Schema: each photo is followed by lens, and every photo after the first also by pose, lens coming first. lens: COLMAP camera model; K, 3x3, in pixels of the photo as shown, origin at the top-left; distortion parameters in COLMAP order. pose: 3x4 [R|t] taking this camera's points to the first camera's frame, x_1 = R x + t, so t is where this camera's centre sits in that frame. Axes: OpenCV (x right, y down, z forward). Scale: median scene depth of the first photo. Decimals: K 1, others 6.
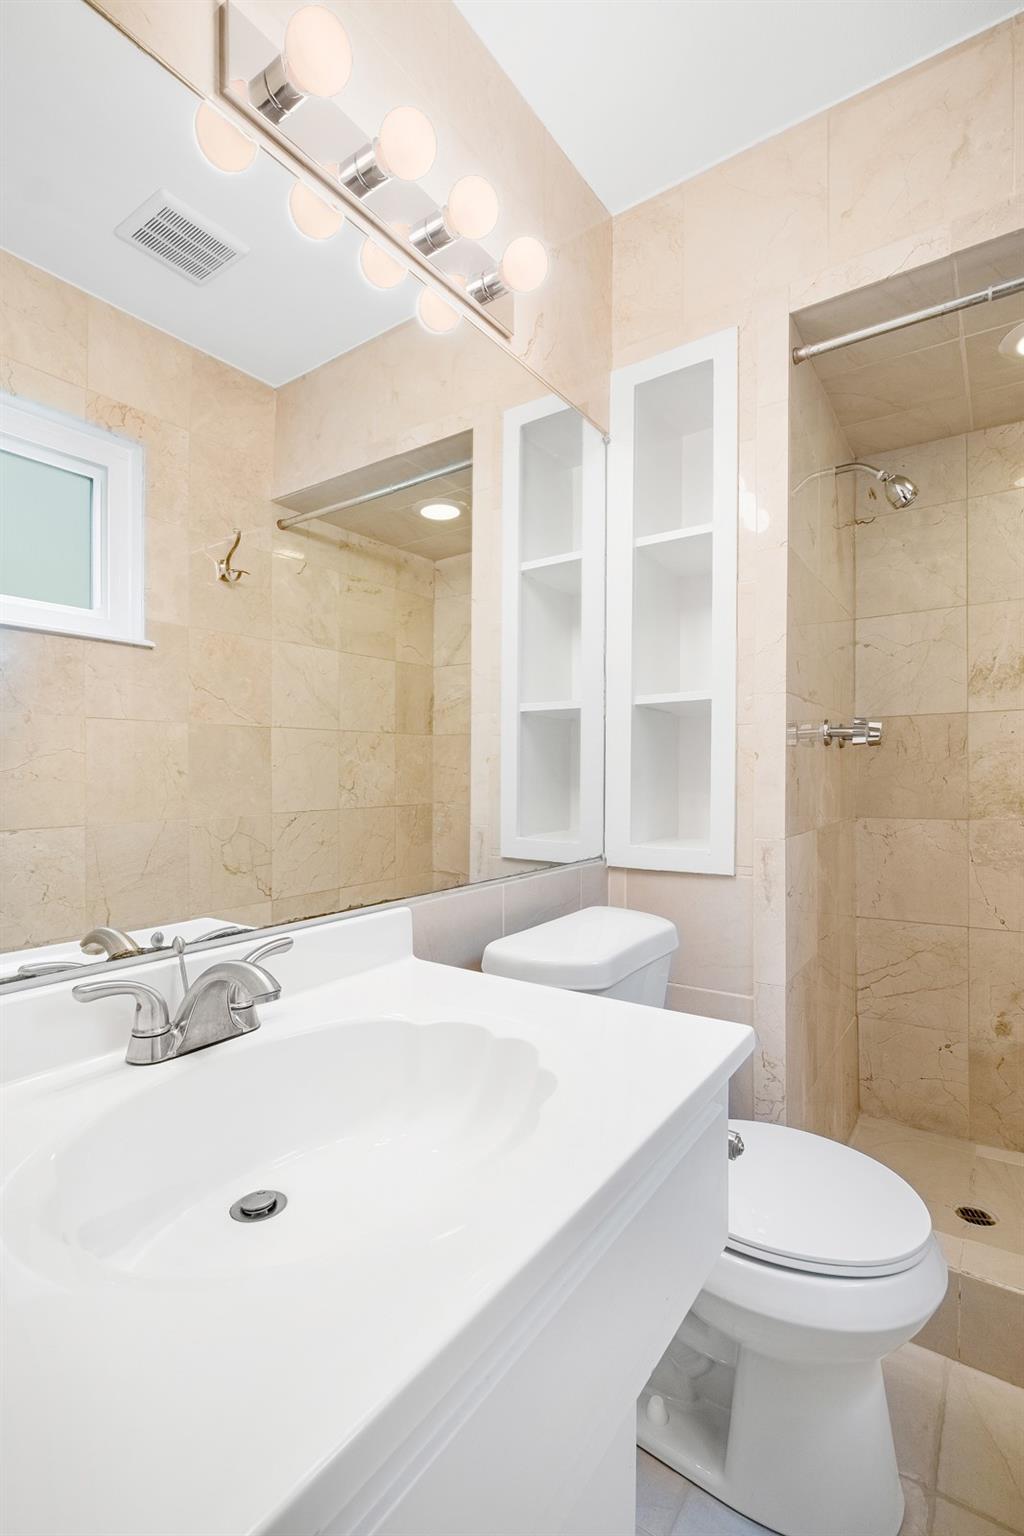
lens RADIAL K [[681.1, 0, 508.9], [0, 681.1, 777.7], [0, 0, 1]] dist [-0.000590, -0.002388]
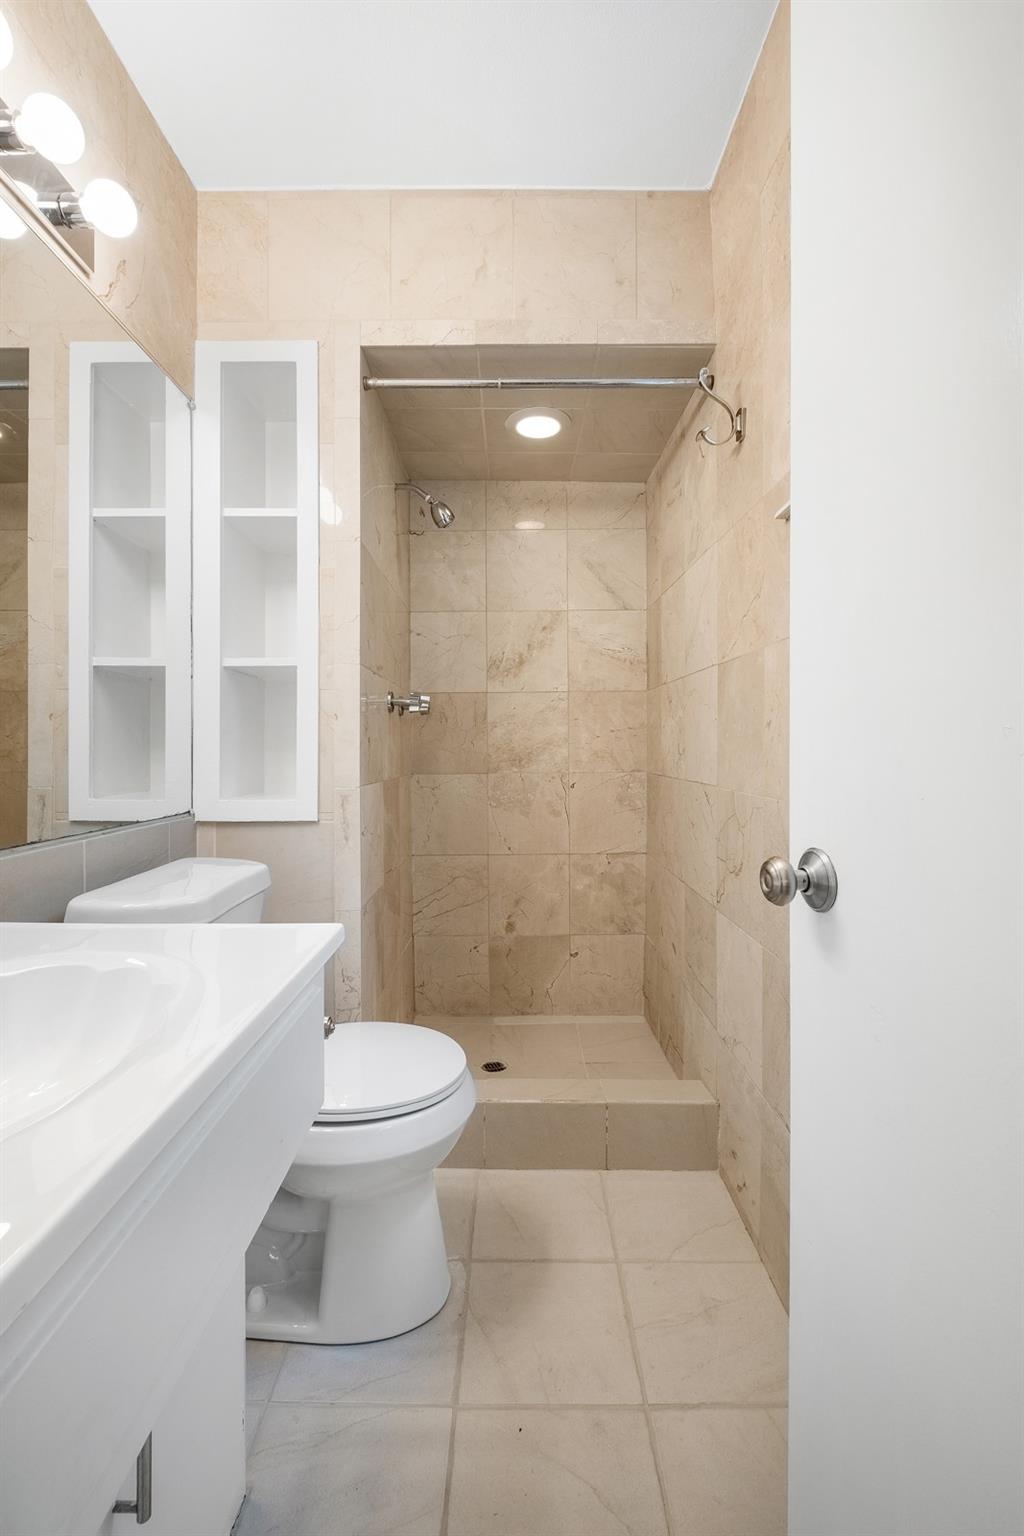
lens RADIAL K [[675.1, 0, 515.0], [0, 675.1, 759.1], [0, 0, 1]] dist [-0.004065, -0.001399]
pose [[0.807355, -0.005570, 0.590040, -0.064627], [0.004894, 0.999984, 0.002744, 0.034666], [-0.590046, 0.000672, 0.807370, -0.104073]]
